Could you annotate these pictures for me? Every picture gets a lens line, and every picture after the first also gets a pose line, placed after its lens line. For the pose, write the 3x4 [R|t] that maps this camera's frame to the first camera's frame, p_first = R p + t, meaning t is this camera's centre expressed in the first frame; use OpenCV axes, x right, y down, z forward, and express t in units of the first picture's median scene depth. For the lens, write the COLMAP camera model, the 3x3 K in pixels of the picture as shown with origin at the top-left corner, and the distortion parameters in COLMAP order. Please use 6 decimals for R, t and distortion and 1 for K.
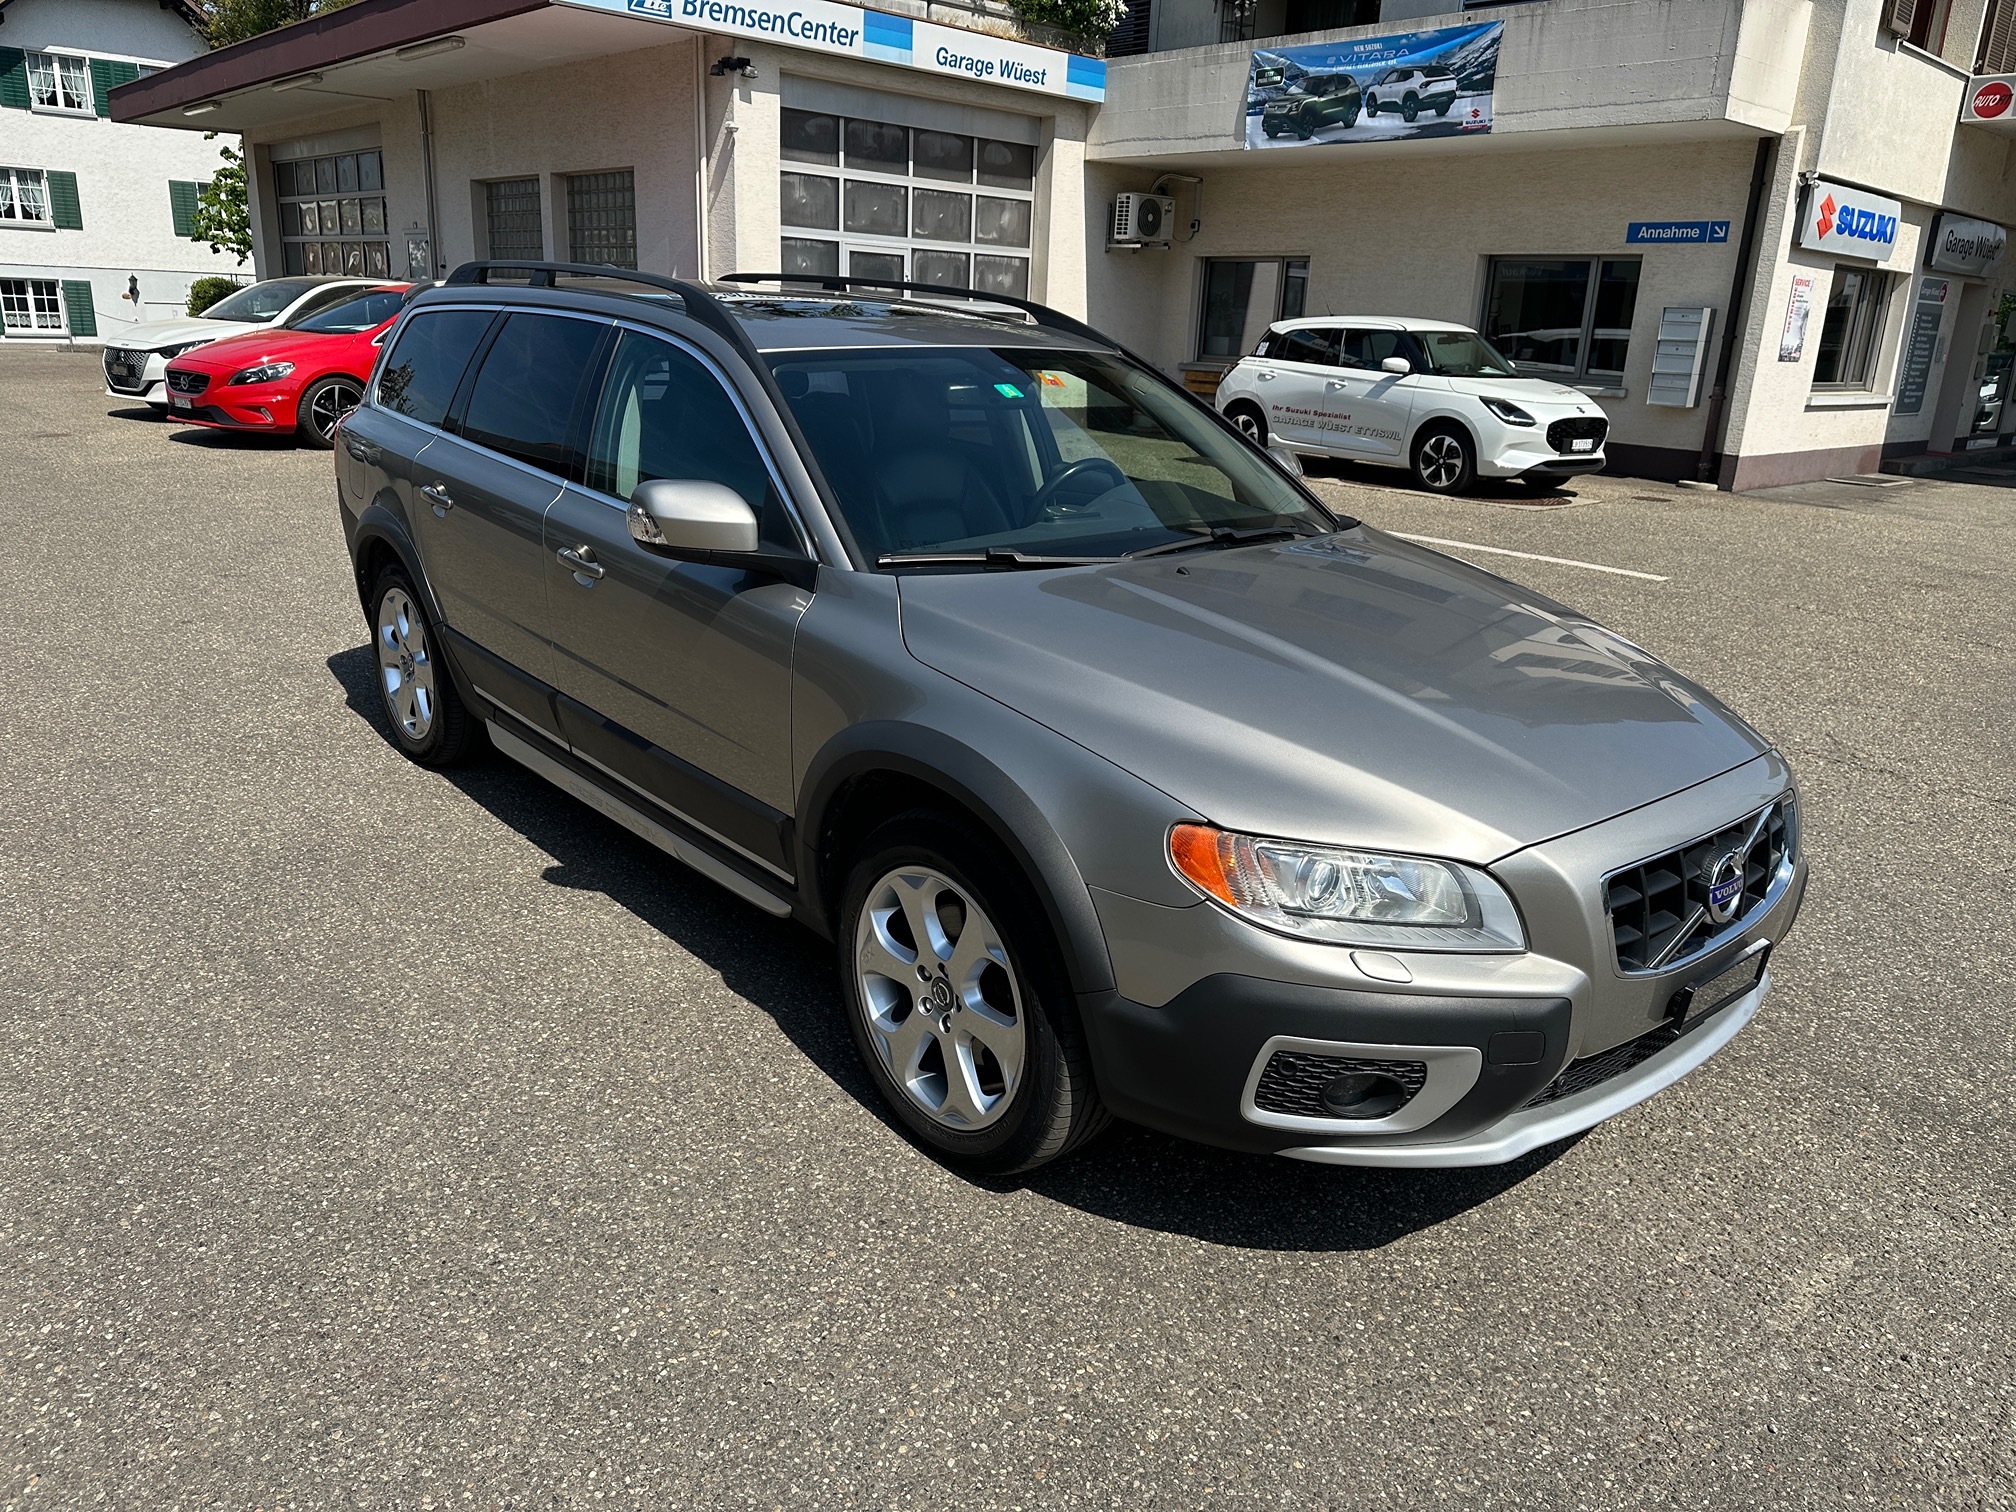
lens RADIAL K [[1419.8, 0, 991.0], [0, 1419.8, 747.5], [0, 0, 1]] dist [0.034611, -0.041959]
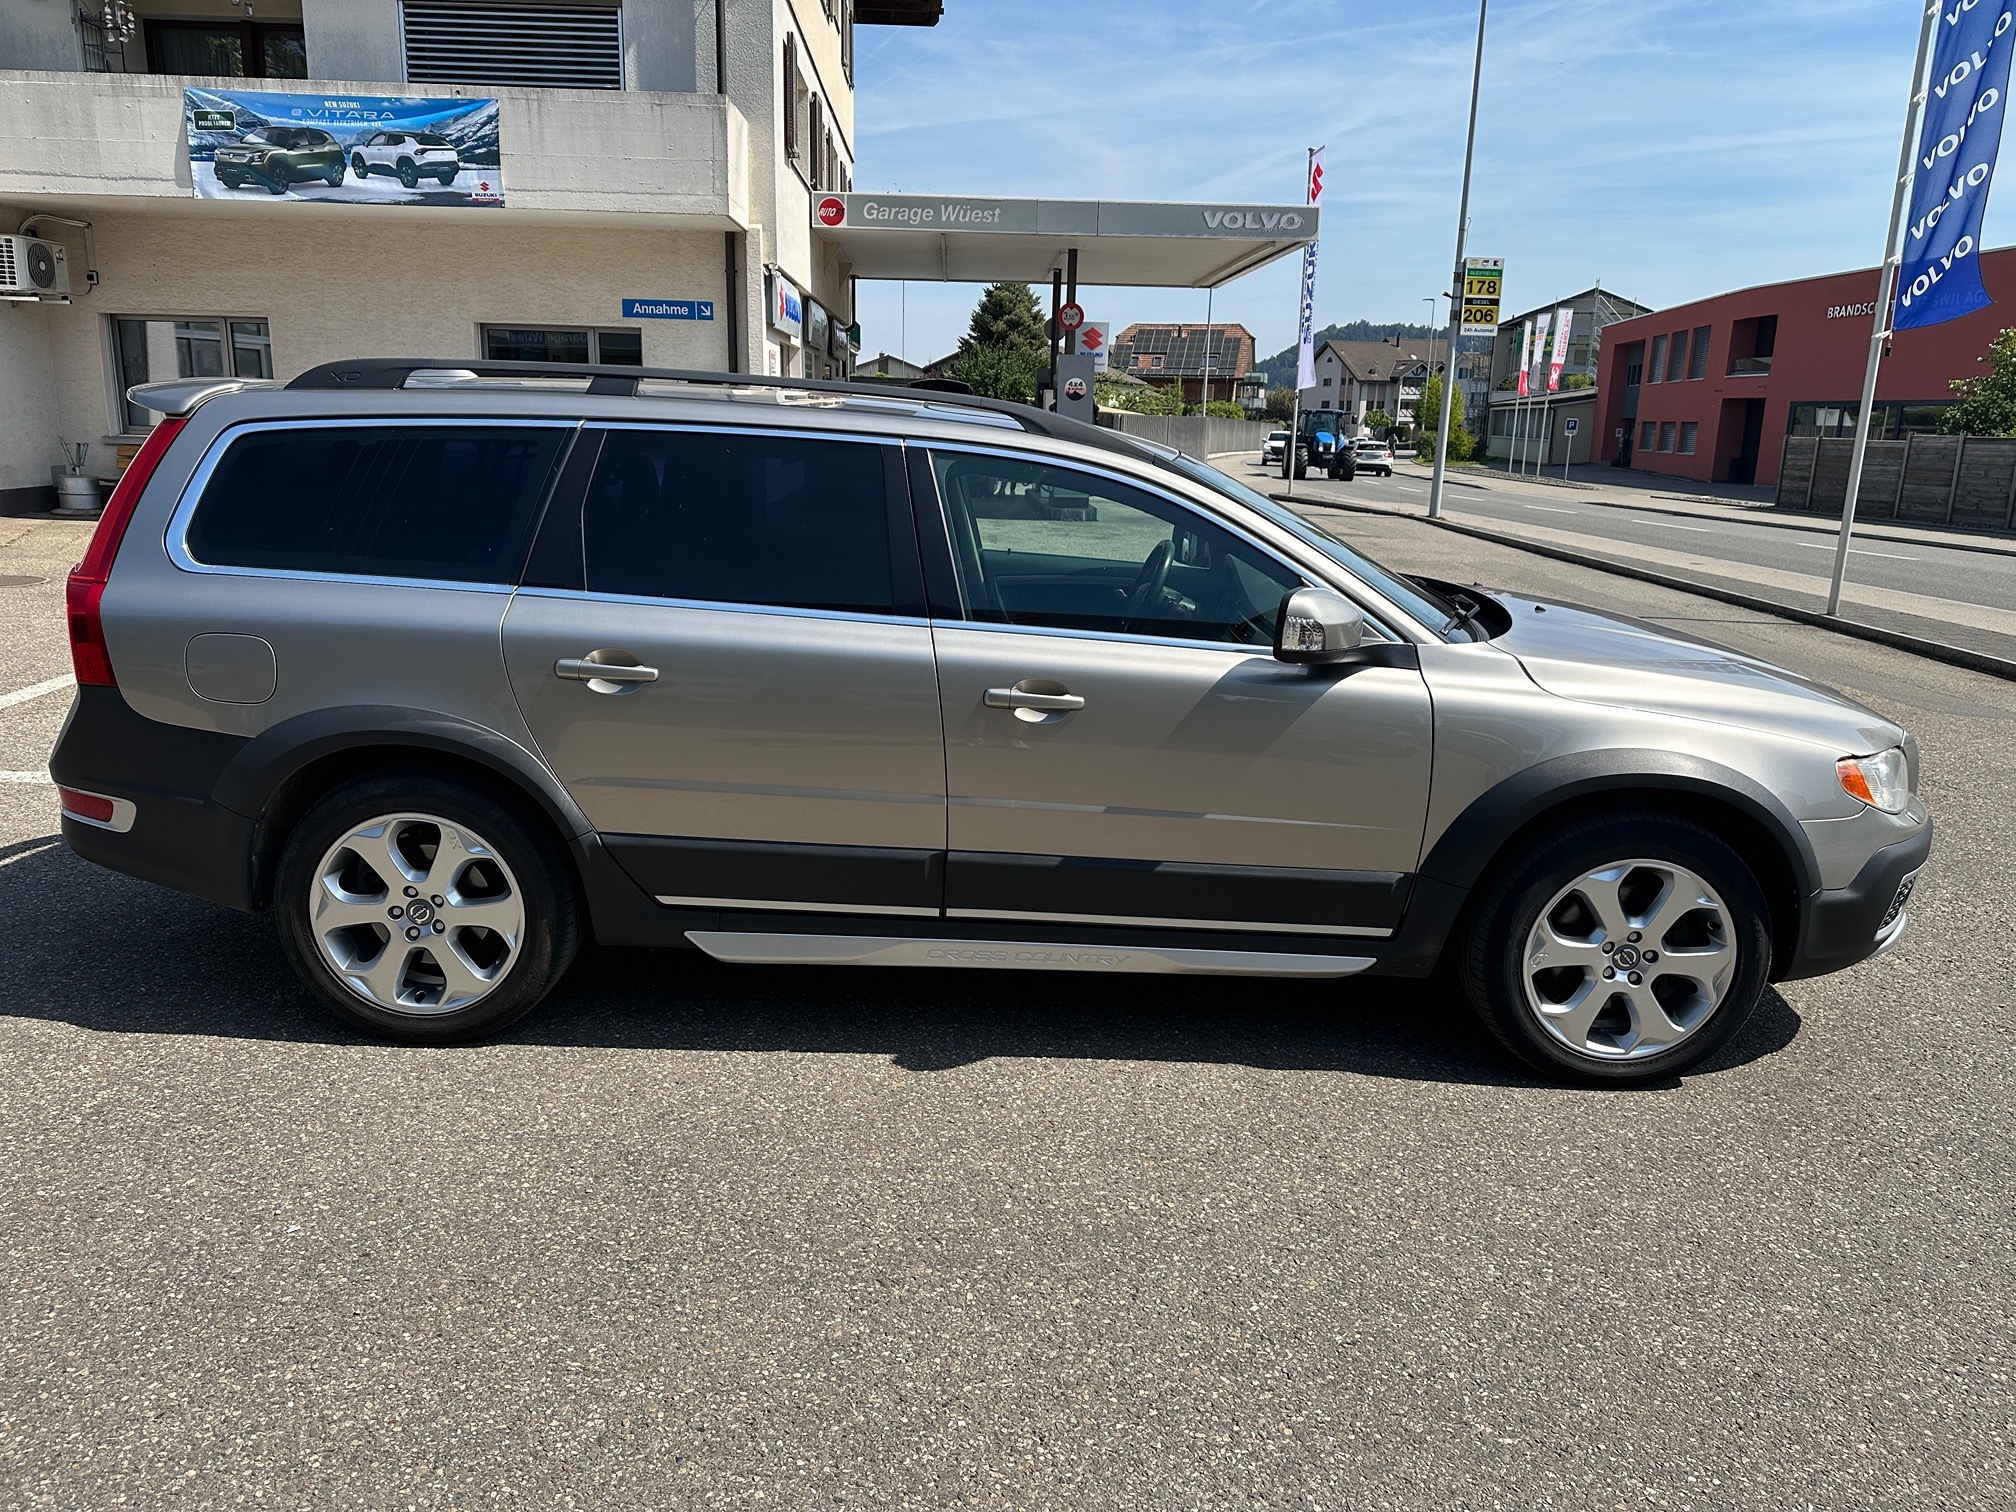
lens RADIAL K [[1419.8, 0, 998.3], [0, 1419.8, 744.6], [0, 0, 1]] dist [0.034611, -0.041959]
pose [[0.652226, -0.194873, 0.732548, -0.205104], [0.222977, 0.972957, 0.060298, -0.033340], [-0.724488, 0.124013, 0.678040, 0.084552]]
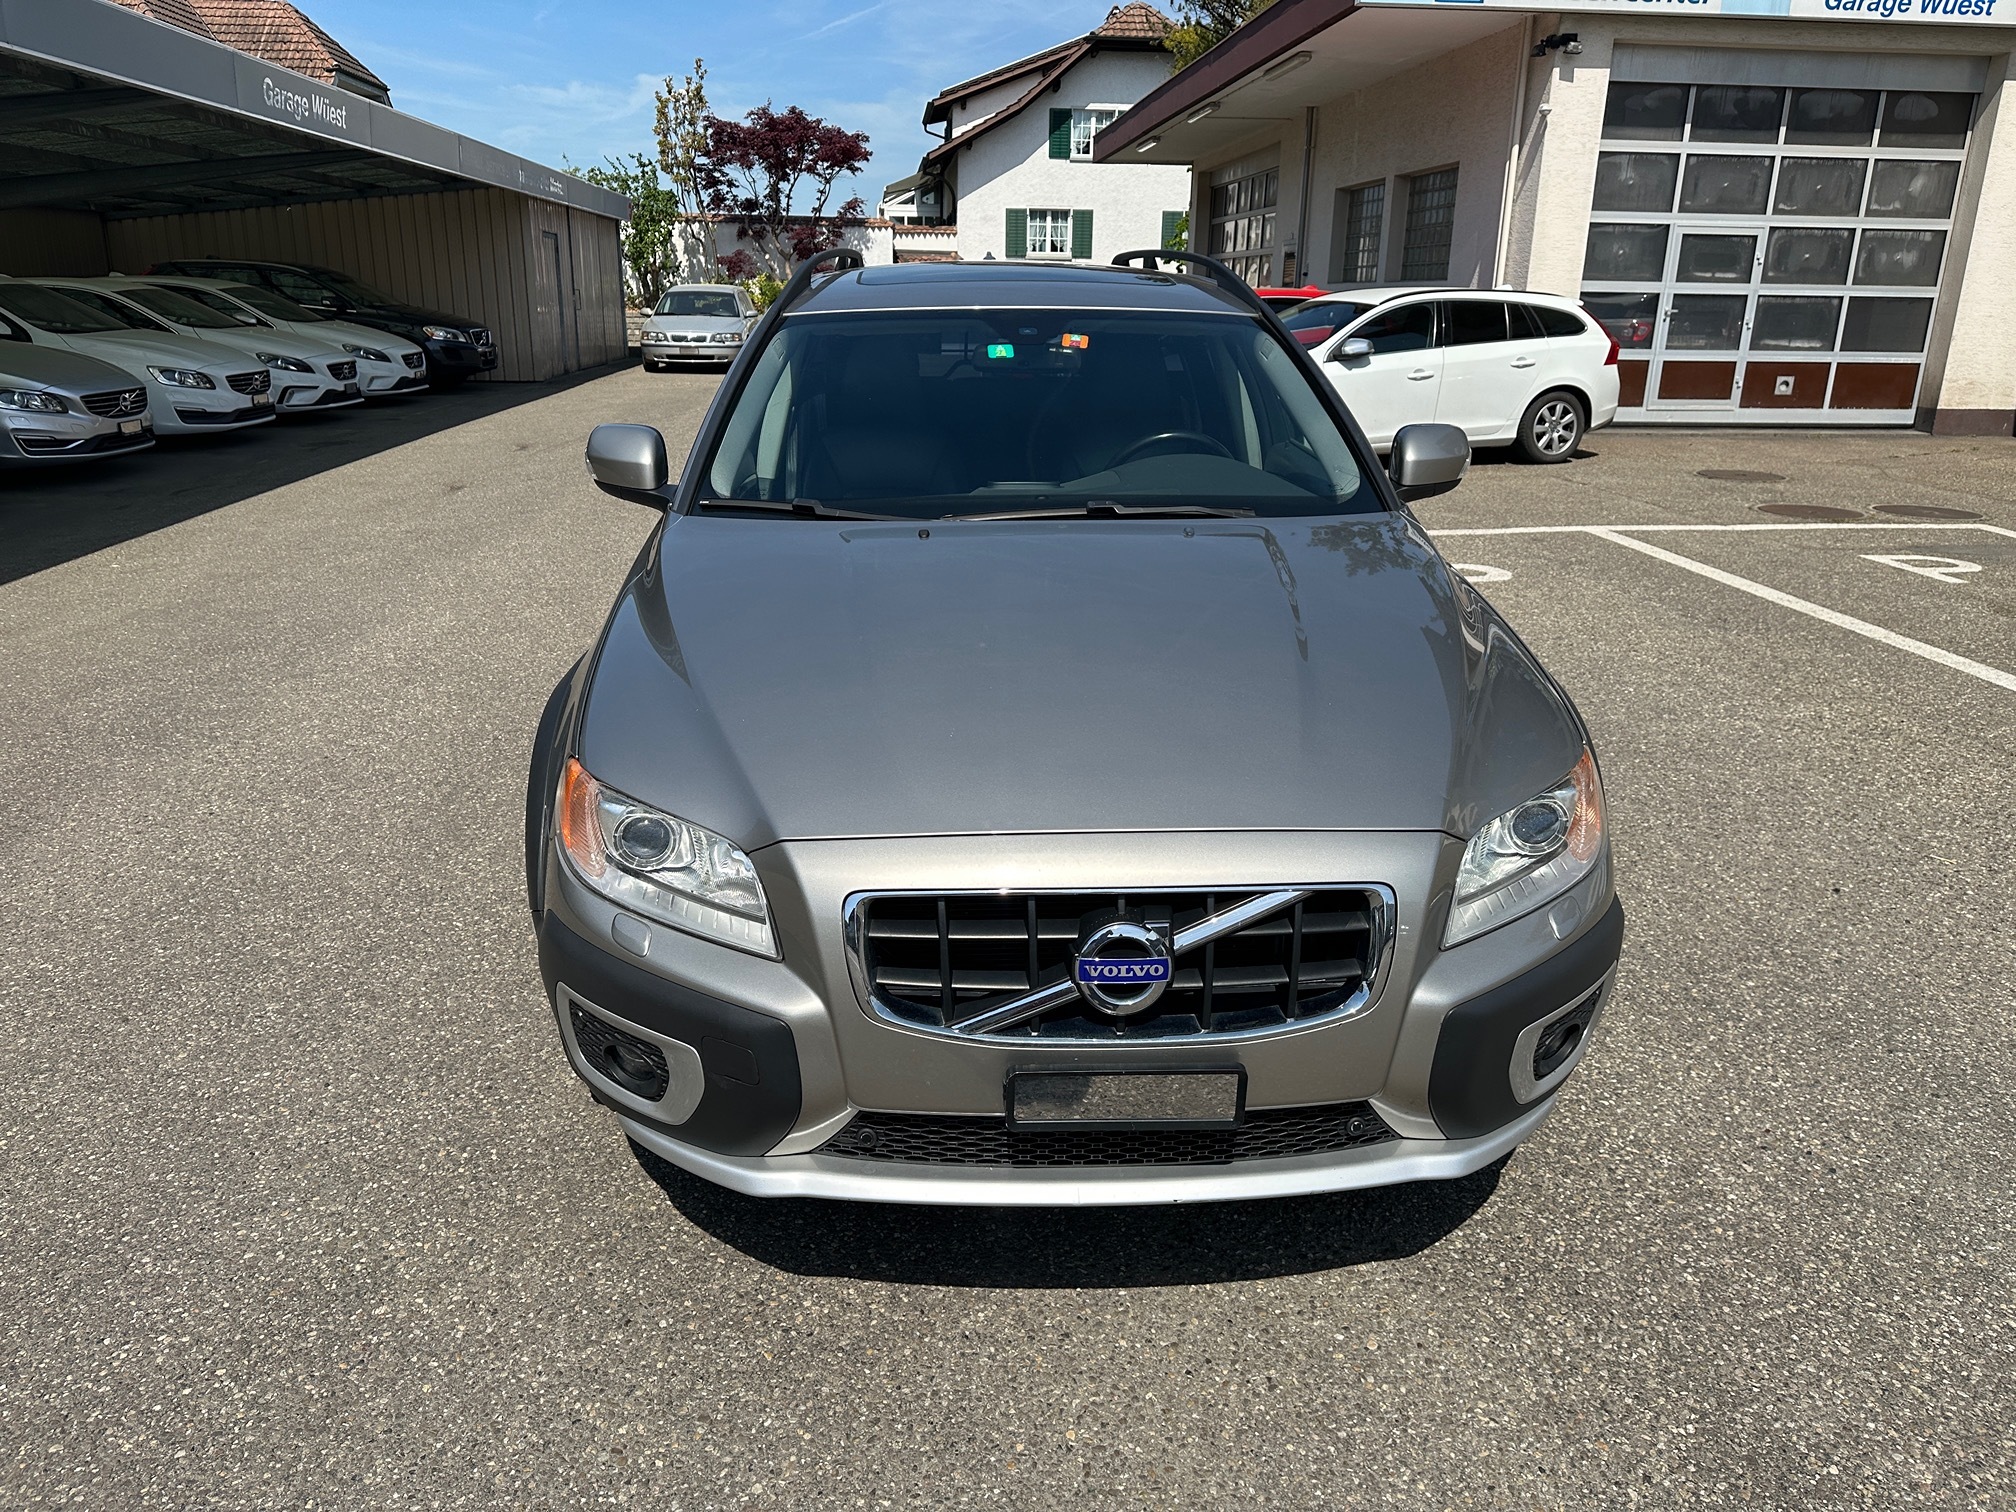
lens RADIAL K [[1419.8, 0, 1023.2], [0, 1419.8, 753.8], [0, 0, 1]] dist [0.034611, -0.041959]
pose [[0.799095, 0.153898, -0.581174, 0.282846], [-0.155559, 0.986689, 0.047391, -0.013434], [0.580731, 0.052537, 0.812399, 0.106642]]
